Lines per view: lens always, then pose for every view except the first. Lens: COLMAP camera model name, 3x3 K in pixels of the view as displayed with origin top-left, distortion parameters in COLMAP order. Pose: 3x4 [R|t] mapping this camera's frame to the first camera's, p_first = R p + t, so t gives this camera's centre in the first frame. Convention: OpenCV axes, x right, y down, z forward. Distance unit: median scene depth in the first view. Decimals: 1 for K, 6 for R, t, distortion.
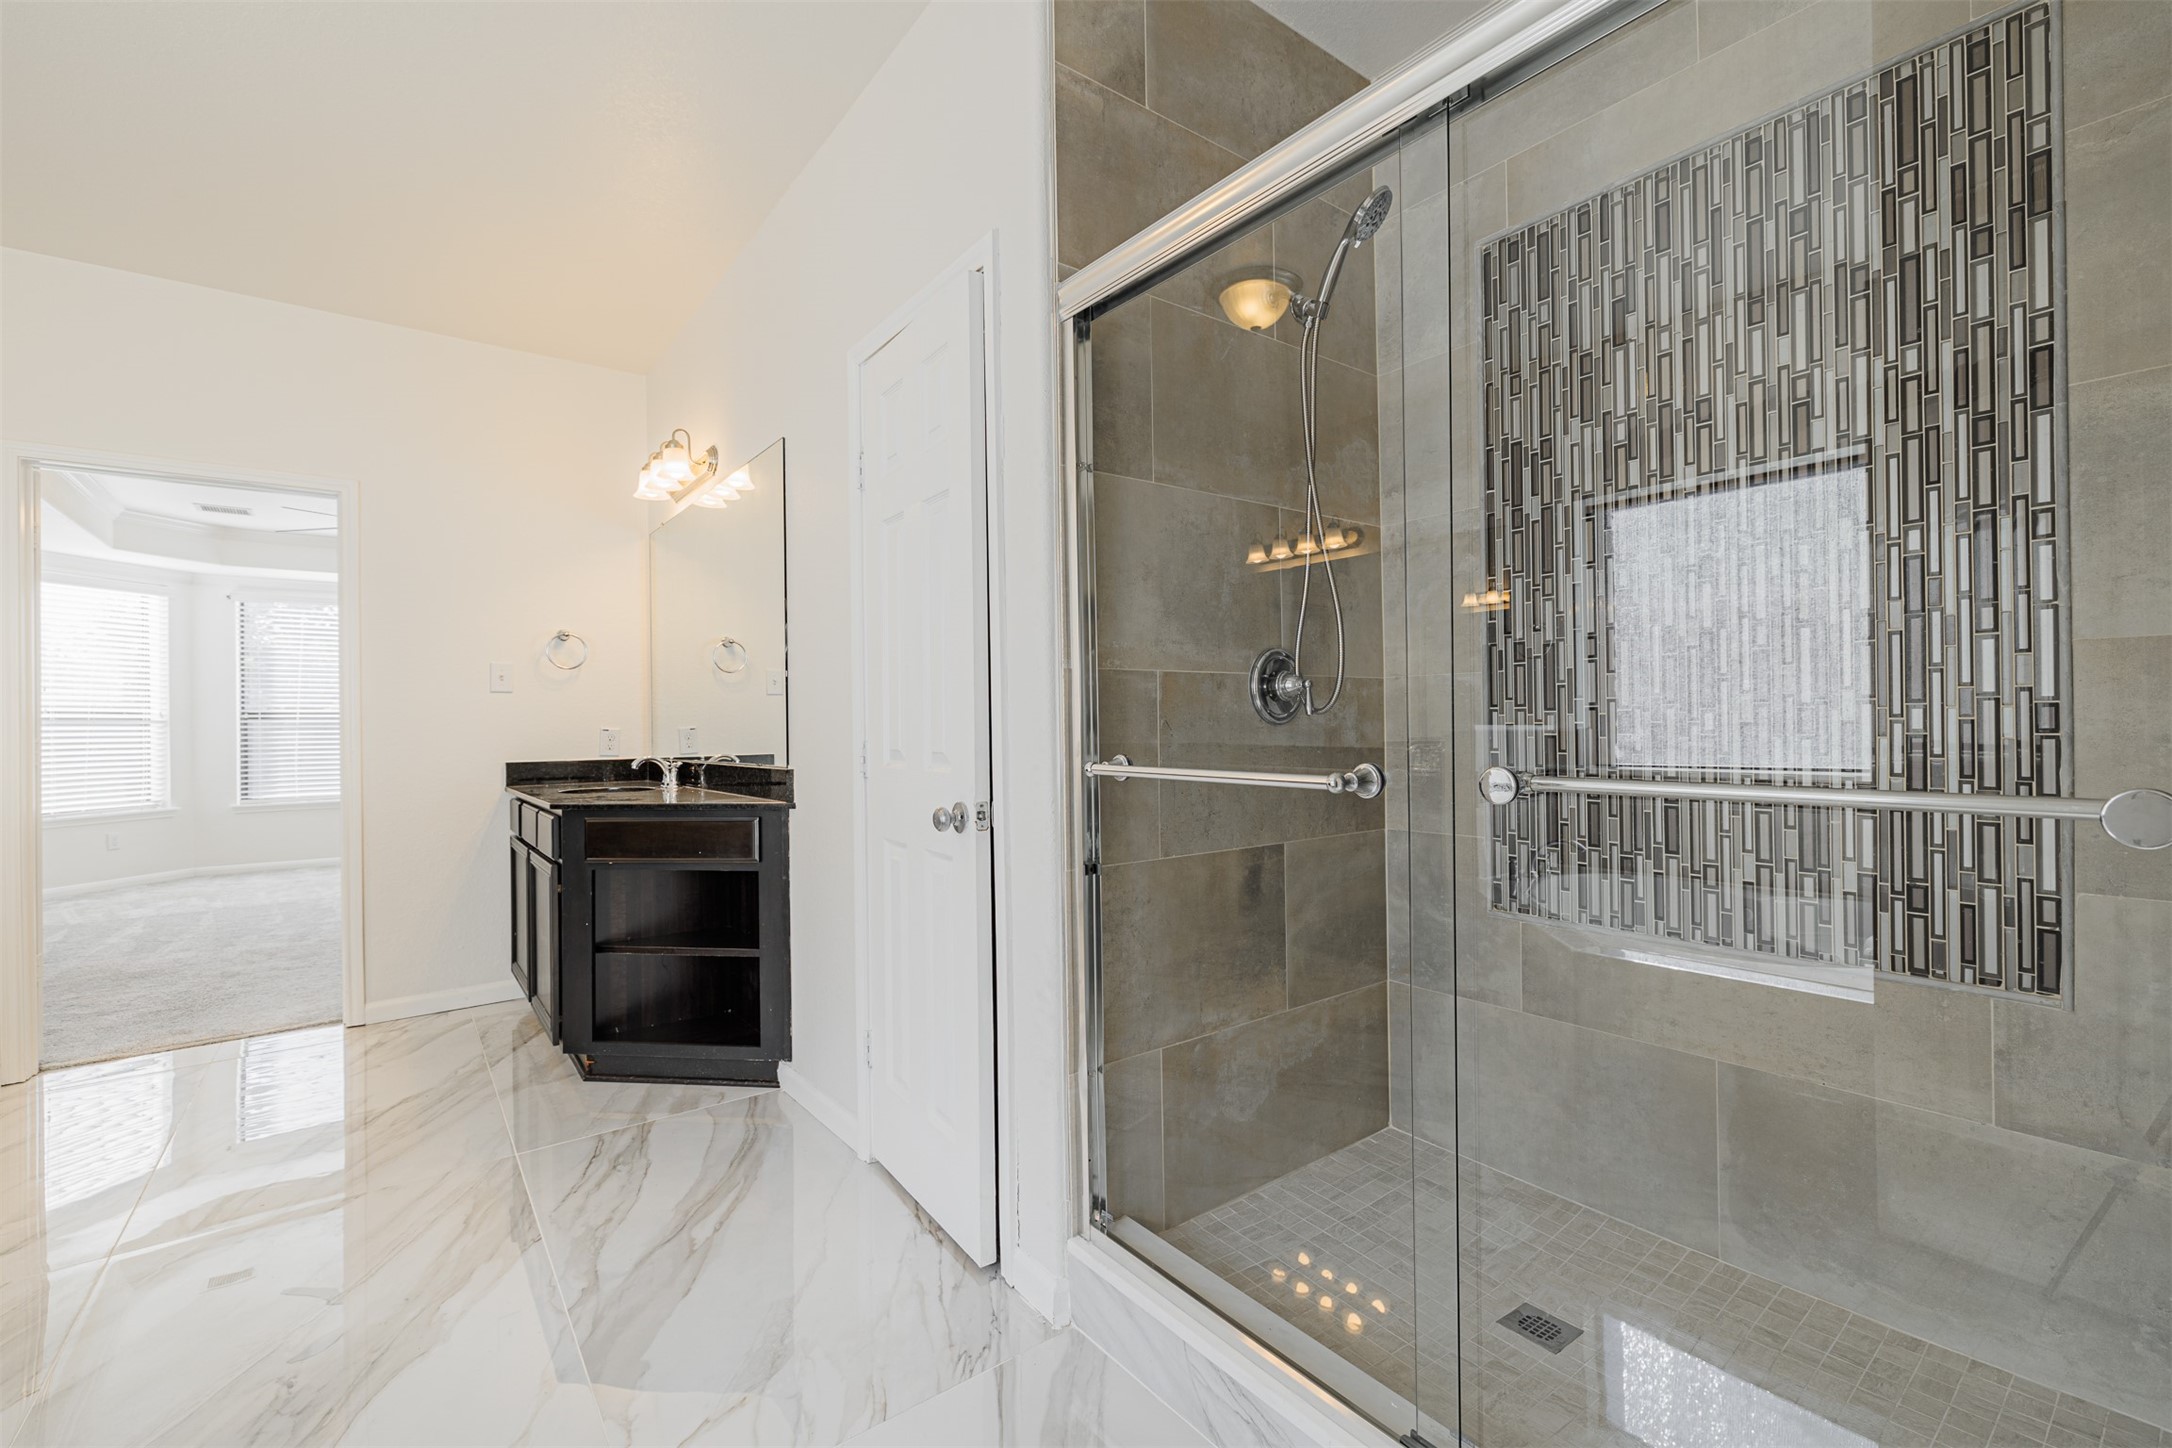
lens RADIAL K [[946.7, 0, 1086.0], [0, 946.7, 724.0], [0, 0, 1]] dist [0.000044, 0.001616]
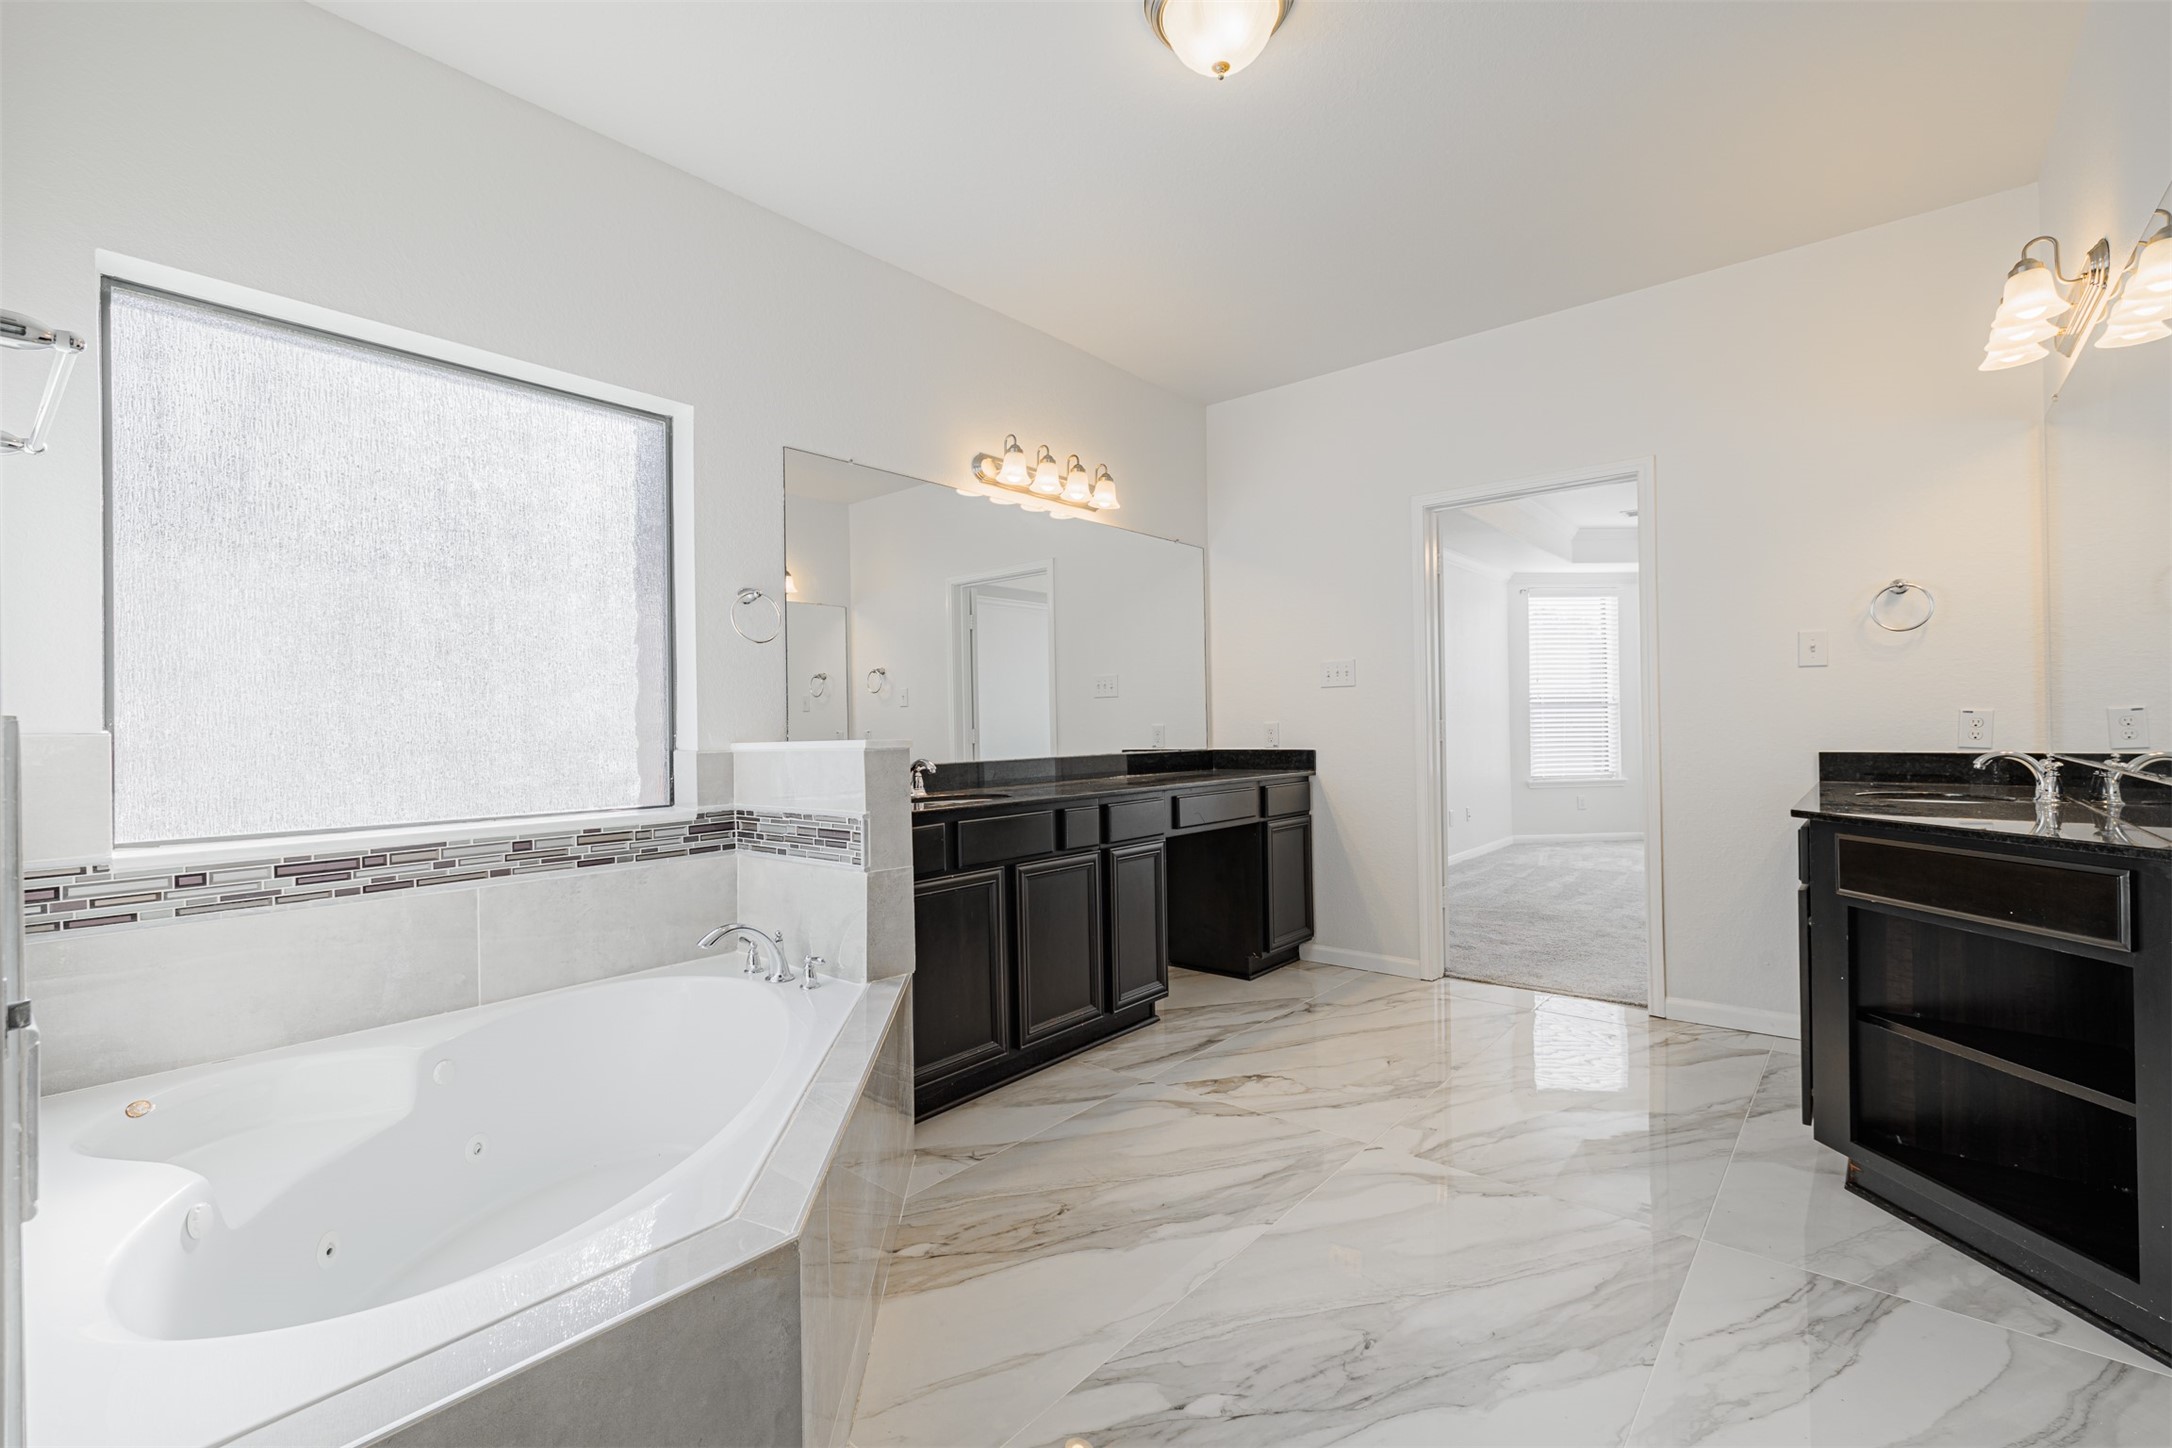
lens RADIAL K [[946.7, 0, 1086.0], [0, 946.7, 724.0], [0, 0, 1]] dist [0.000044, 0.001616]
pose [[0.222288, 0.008648, -0.974943, 0.048564], [0.013657, 0.999835, 0.011982, -0.002368], [0.974885, -0.015978, 0.222133, 0.223794]]
